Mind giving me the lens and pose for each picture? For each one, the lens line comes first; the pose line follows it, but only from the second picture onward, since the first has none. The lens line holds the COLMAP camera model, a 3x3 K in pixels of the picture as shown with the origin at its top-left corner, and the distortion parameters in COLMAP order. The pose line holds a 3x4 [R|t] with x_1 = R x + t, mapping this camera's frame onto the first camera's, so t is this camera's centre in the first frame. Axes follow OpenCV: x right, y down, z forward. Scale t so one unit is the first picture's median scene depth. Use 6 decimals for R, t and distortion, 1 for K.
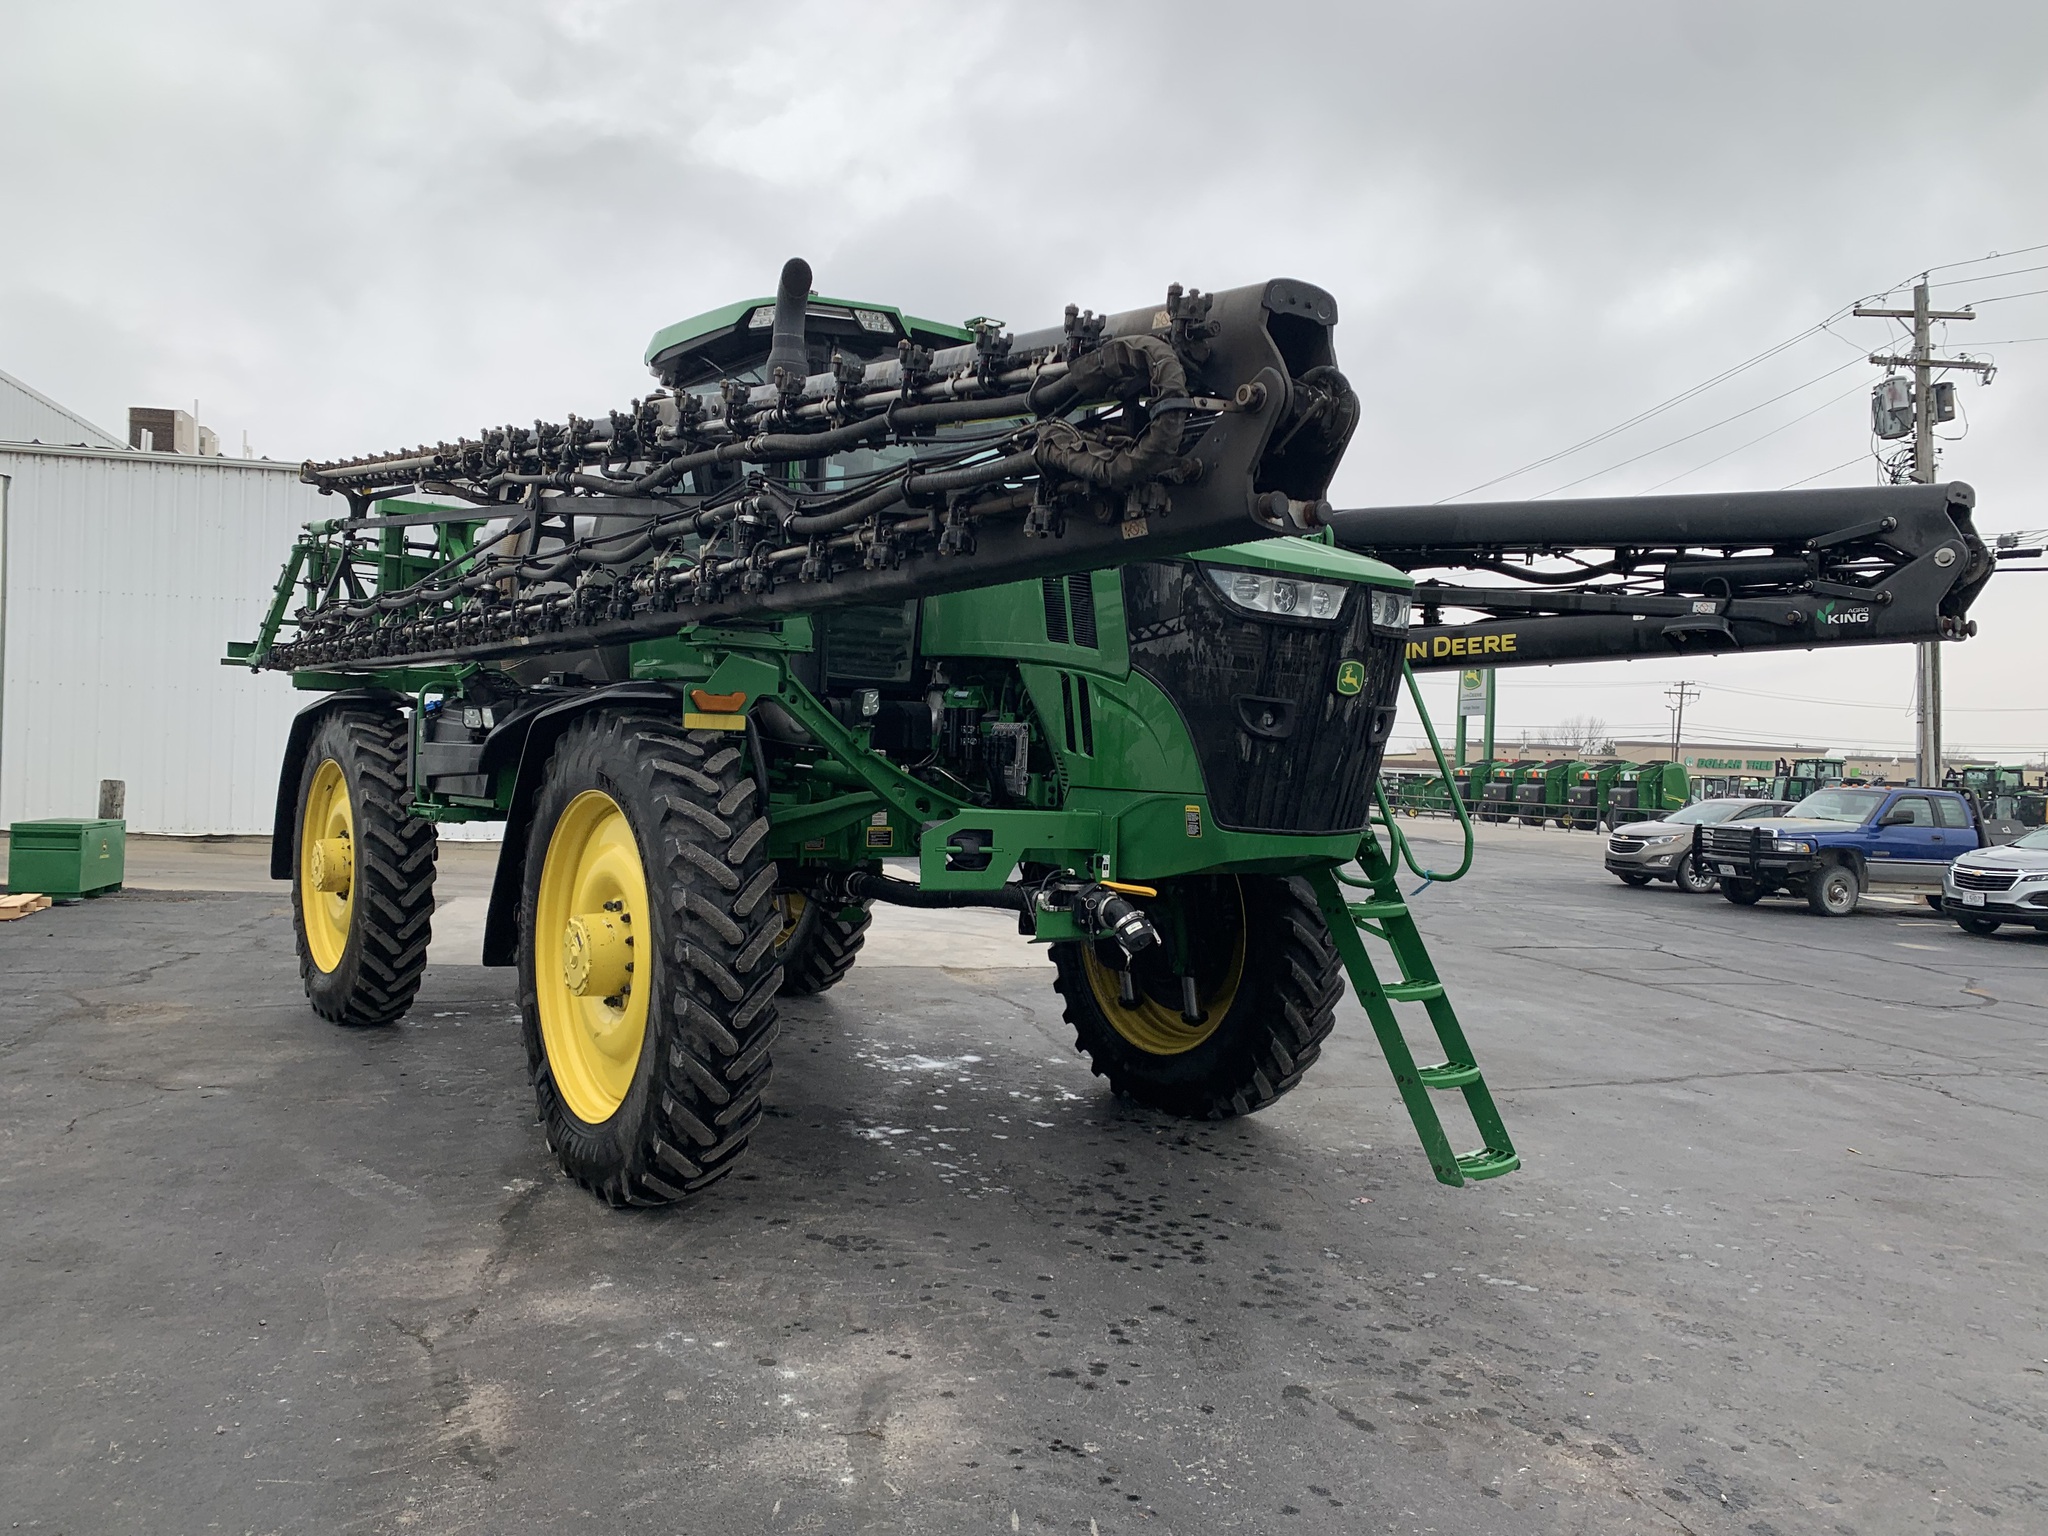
lens RADIAL K [[1624.0, 0, 1010.3], [0, 1624.0, 767.9], [0, 0, 1]] dist [0.001421, 0.008125]
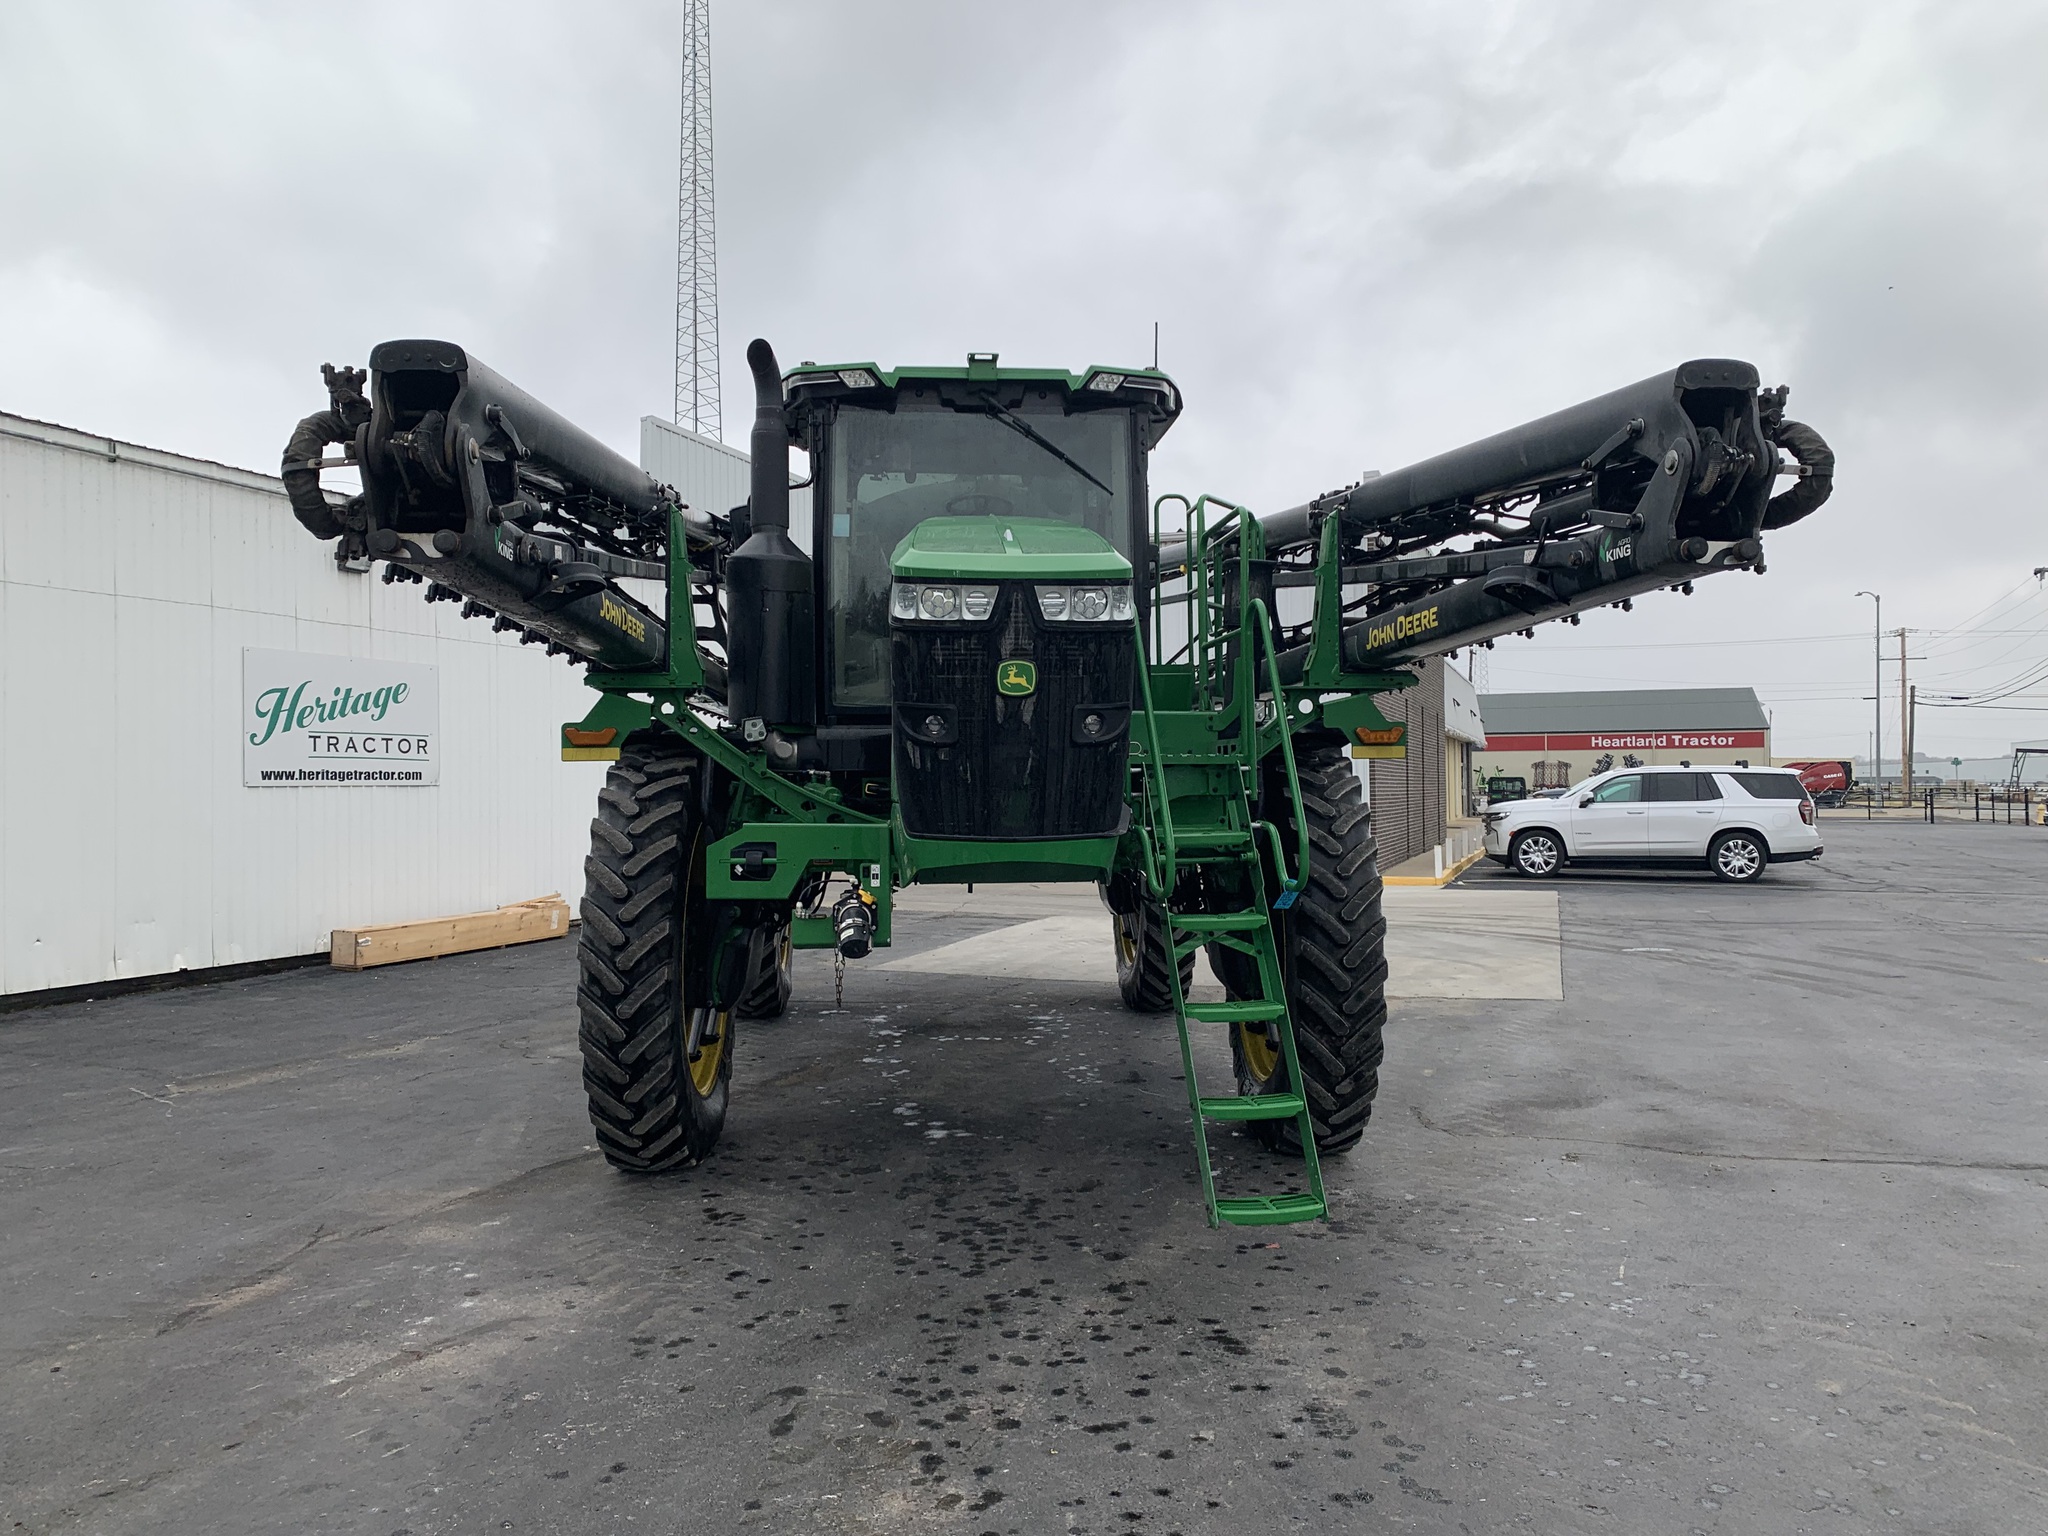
lens RADIAL K [[1595.9, 0, 1024.0], [0, 1595.9, 768.0], [0, 0, 1]] dist [-0.005054, -0.003739]
pose [[0.839191, -0.042555, -0.542169, 0.696886], [0.029542, 0.999029, -0.032688, 0.028034], [0.543034, 0.011415, 0.839633, 0.200920]]
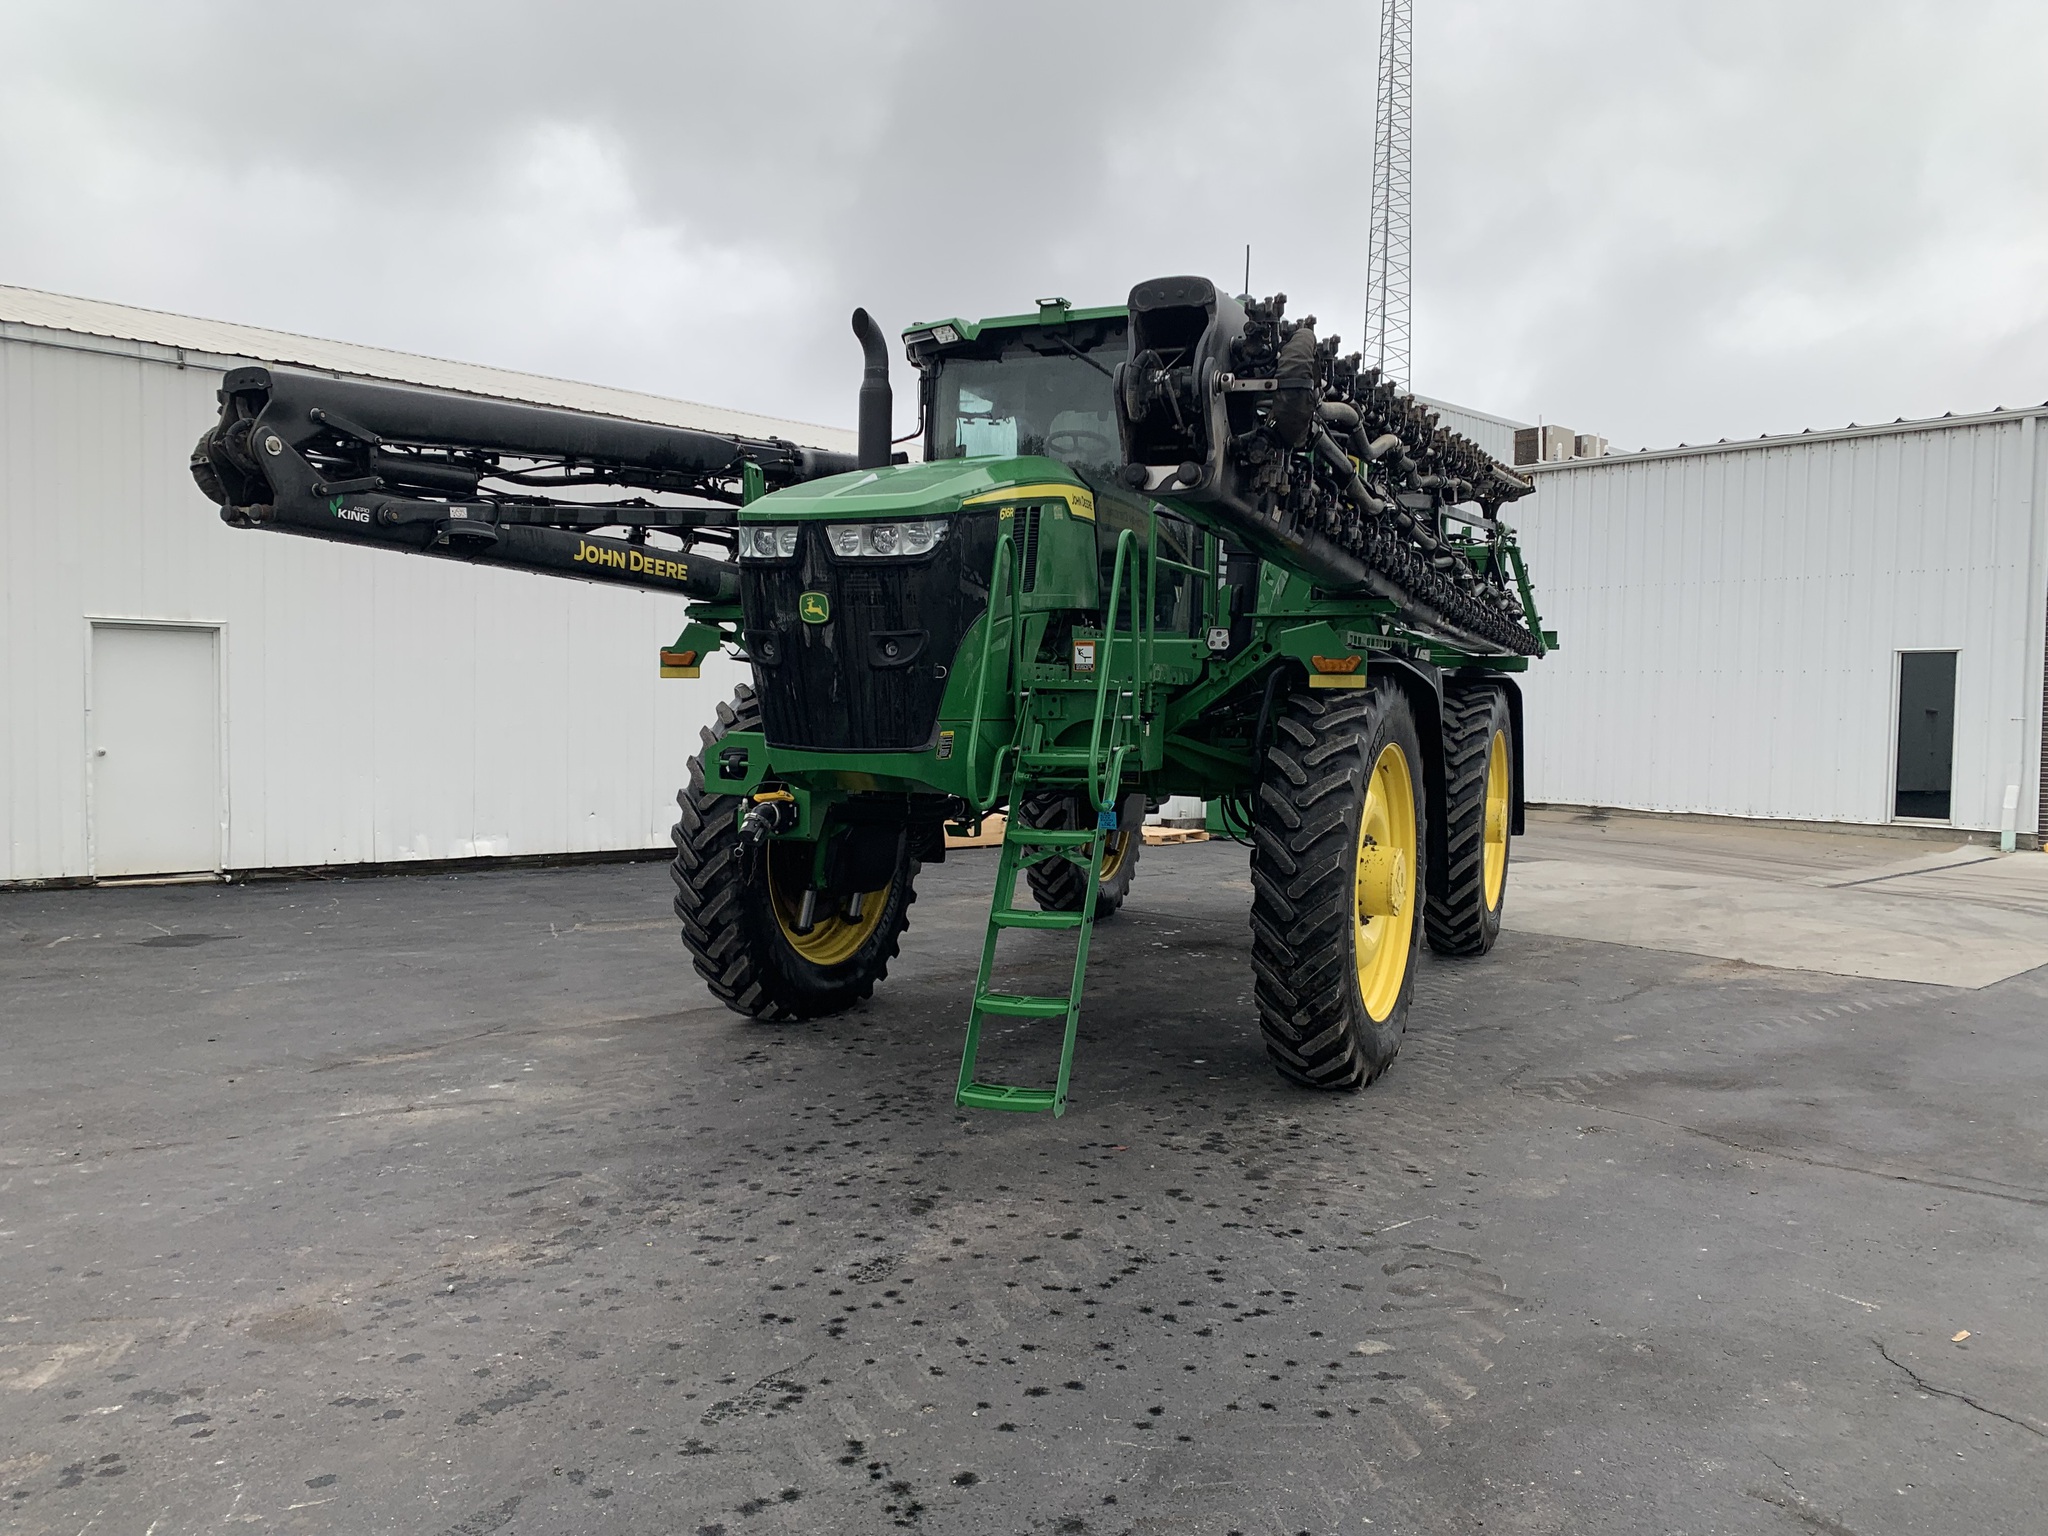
lens RADIAL K [[1586.9, 0, 1024.4], [0, 1586.9, 807.8], [0, 0, 1]] dist [-0.008652, -0.006700]
pose [[0.479571, 0.034210, -0.876836, 1.175290], [-0.011724, 0.999400, 0.032580, 0.041411], [0.877425, -0.005344, 0.479685, 0.587457]]
